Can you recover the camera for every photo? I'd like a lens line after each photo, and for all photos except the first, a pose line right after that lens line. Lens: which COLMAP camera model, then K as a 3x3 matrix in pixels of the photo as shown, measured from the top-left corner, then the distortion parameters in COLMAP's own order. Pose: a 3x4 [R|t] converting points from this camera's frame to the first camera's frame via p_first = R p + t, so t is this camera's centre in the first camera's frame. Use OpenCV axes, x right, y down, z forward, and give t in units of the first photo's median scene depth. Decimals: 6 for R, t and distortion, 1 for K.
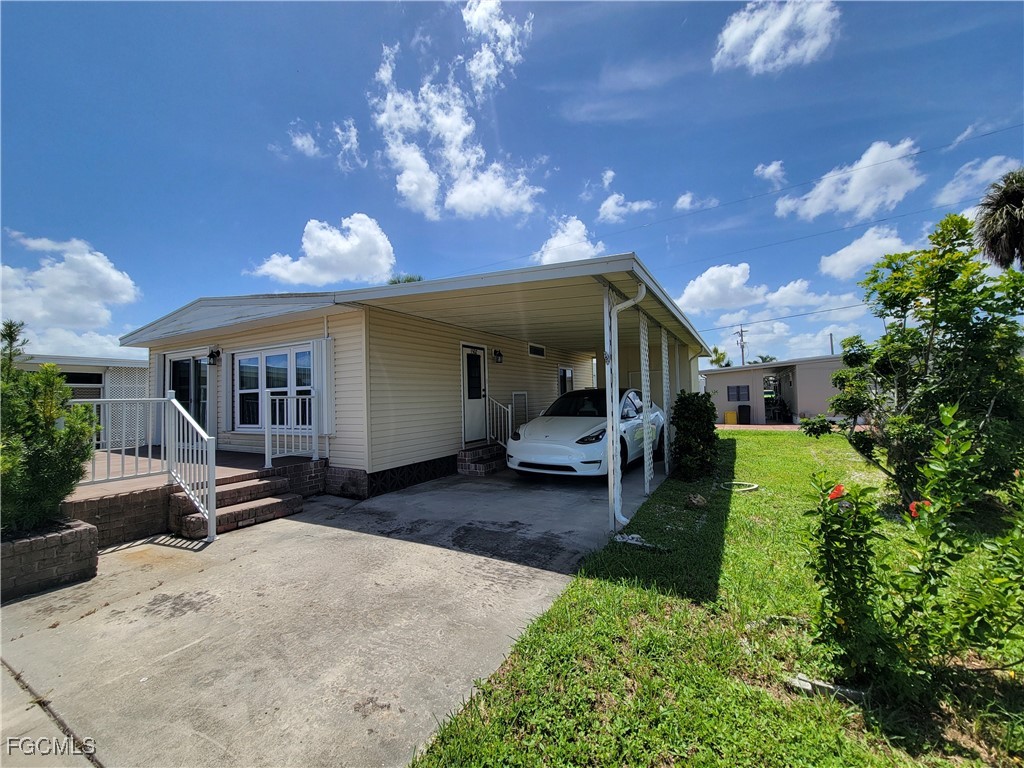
lens RADIAL K [[420.5, 0, 512.0], [0, 420.5, 384.0], [0, 0, 1]] dist [-0.000274, 0.000670]
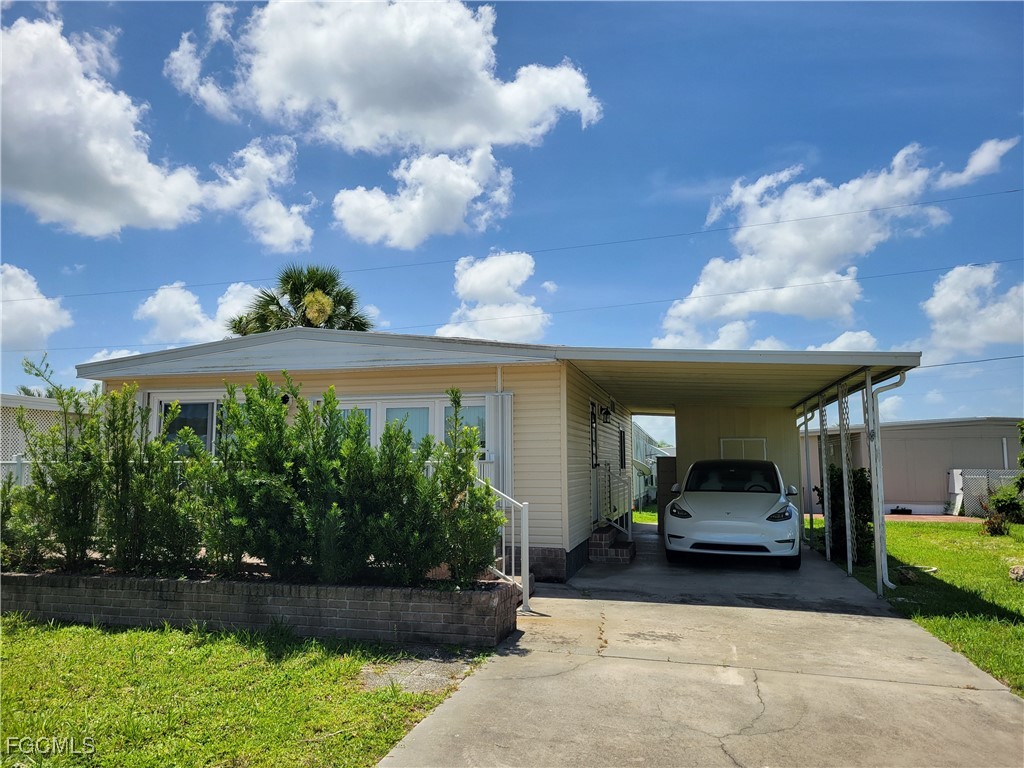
lens RADIAL K [[756.5, 0, 489.6], [0, 756.5, 354.3], [0, 0, 1]] dist [0.048189, -0.056181]
pose [[0.972351, 0.059281, 0.225876, -1.089640], [-0.034215, 0.992970, -0.113315, -0.013643], [-0.231005, 0.102453, 0.967543, -0.661706]]
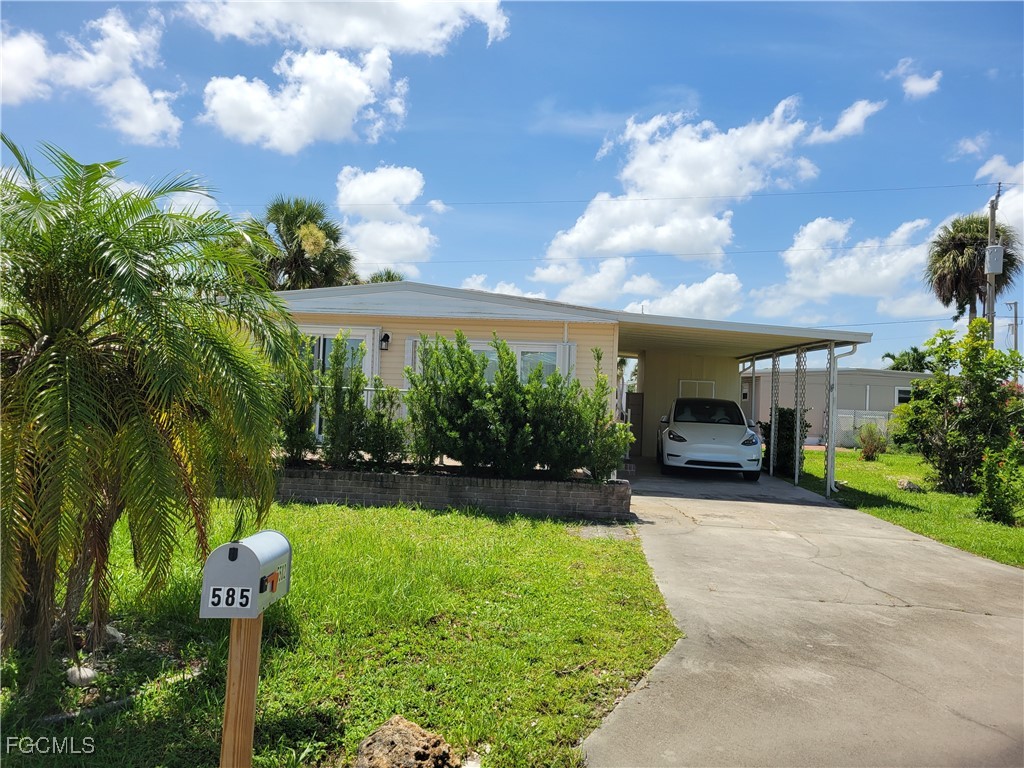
lens RADIAL K [[763.2, 0, 512.0], [0, 763.2, 384.0], [0, 0, 1]] dist [0.012970, -0.007596]
pose [[0.909769, 0.066983, 0.409676, -1.848260], [-0.079584, 0.996733, 0.013763, -0.023227], [-0.407415, -0.045125, 0.912127, -1.032268]]
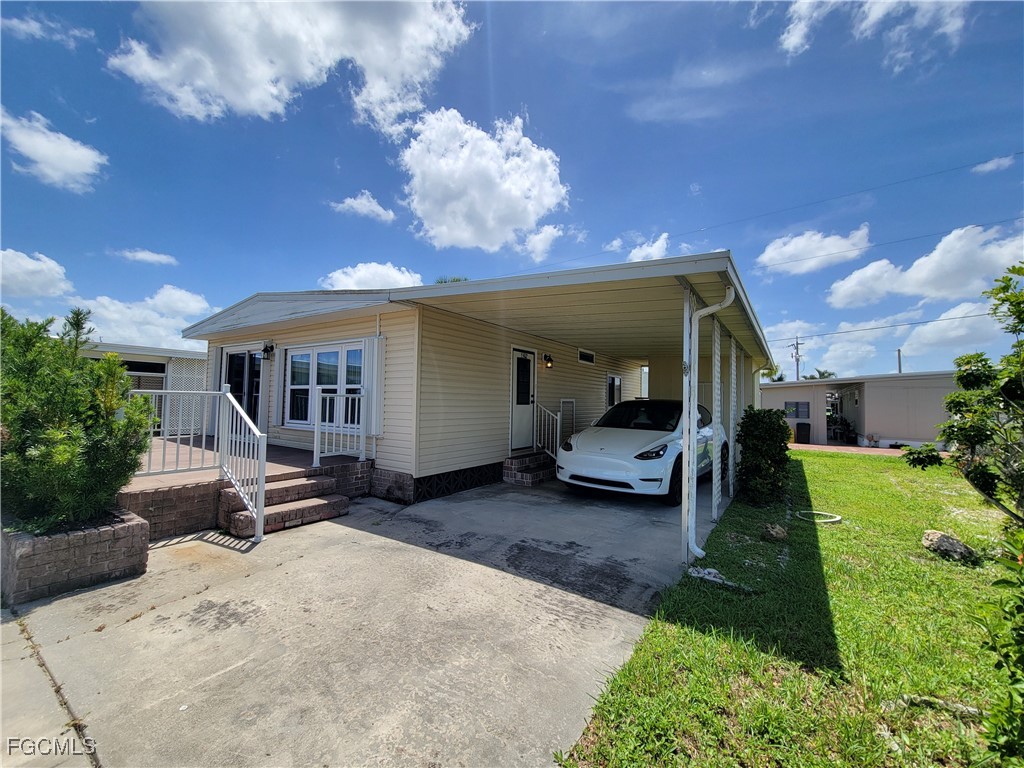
lens RADIAL K [[416.2, 0, 512.0], [0, 416.2, 384.0], [0, 0, 1]] dist [-0.000575, -0.000444]
pose [[0.995912, 0.041498, -0.080236, -0.065835], [-0.042192, 0.999085, -0.006982, -0.006795], [0.079873, 0.010339, 0.996751, 0.080814]]
